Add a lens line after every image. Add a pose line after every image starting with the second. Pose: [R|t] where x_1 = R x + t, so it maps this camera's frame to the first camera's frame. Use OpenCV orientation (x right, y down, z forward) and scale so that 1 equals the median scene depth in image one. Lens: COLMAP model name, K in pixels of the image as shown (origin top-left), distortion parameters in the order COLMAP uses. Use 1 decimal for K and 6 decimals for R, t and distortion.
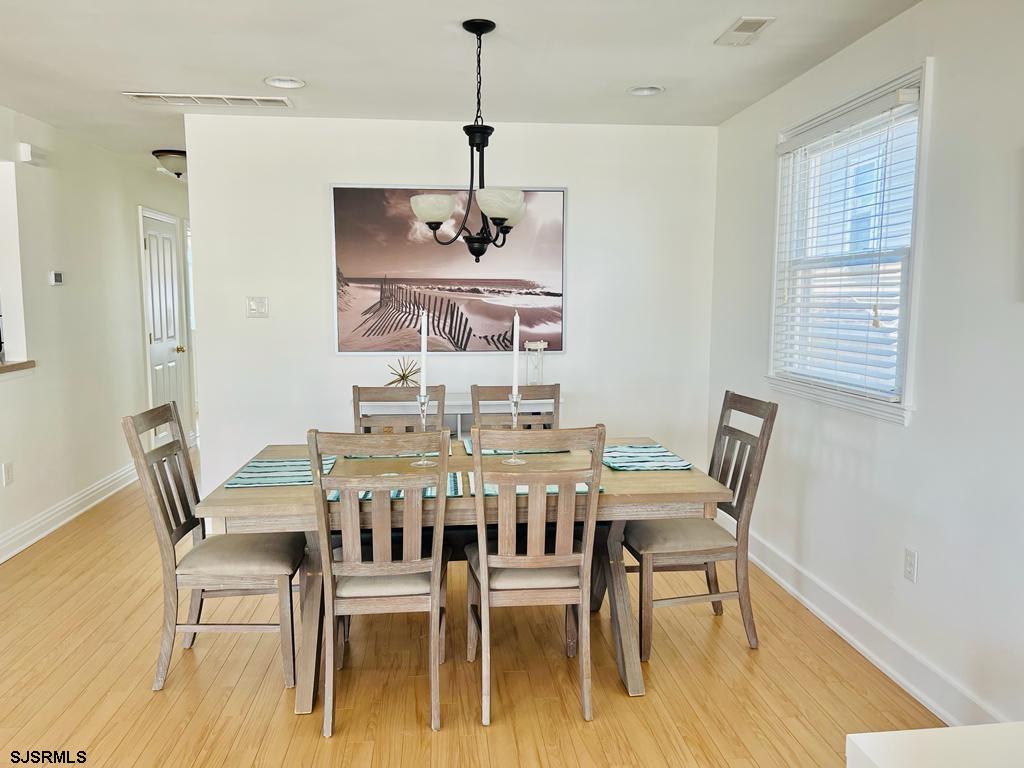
lens RADIAL K [[765.2, 0, 521.7], [0, 765.2, 391.2], [0, 0, 1]] dist [0.030535, -0.022344]
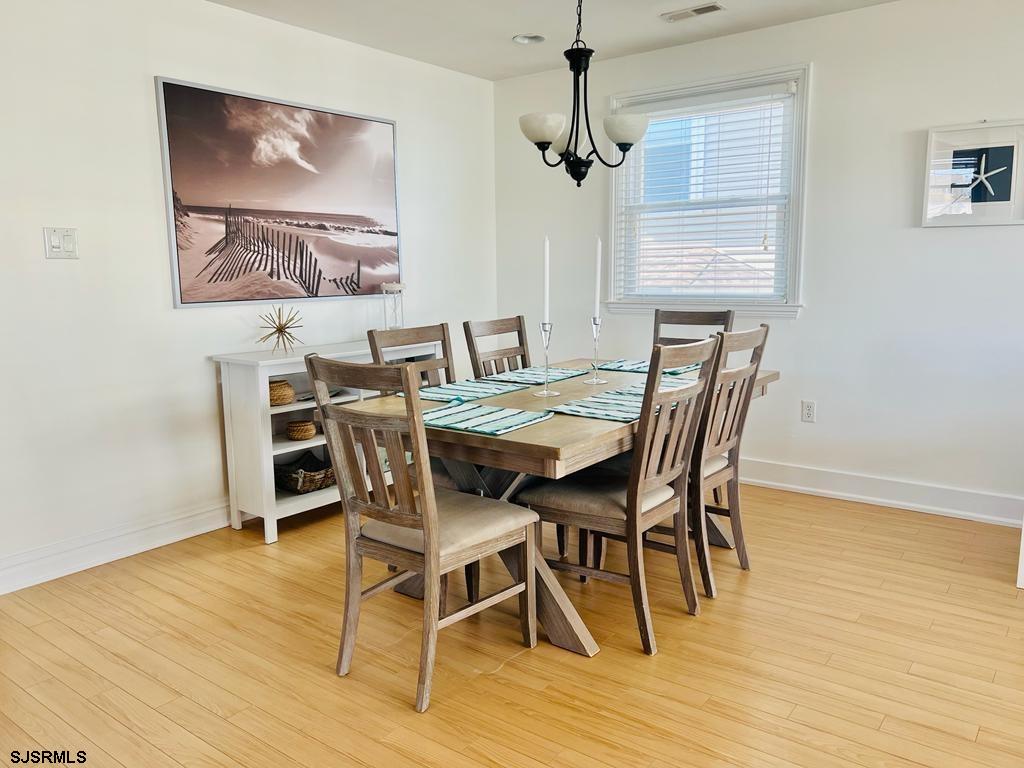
lens RADIAL K [[765.2, 0, 522.8], [0, 765.2, 380.9], [0, 0, 1]] dist [0.030535, -0.022344]
pose [[0.682287, -0.120563, 0.721075, -0.561694], [0.101261, 0.992386, 0.070112, 0.005445], [-0.724037, 0.025180, 0.689301, 0.230941]]
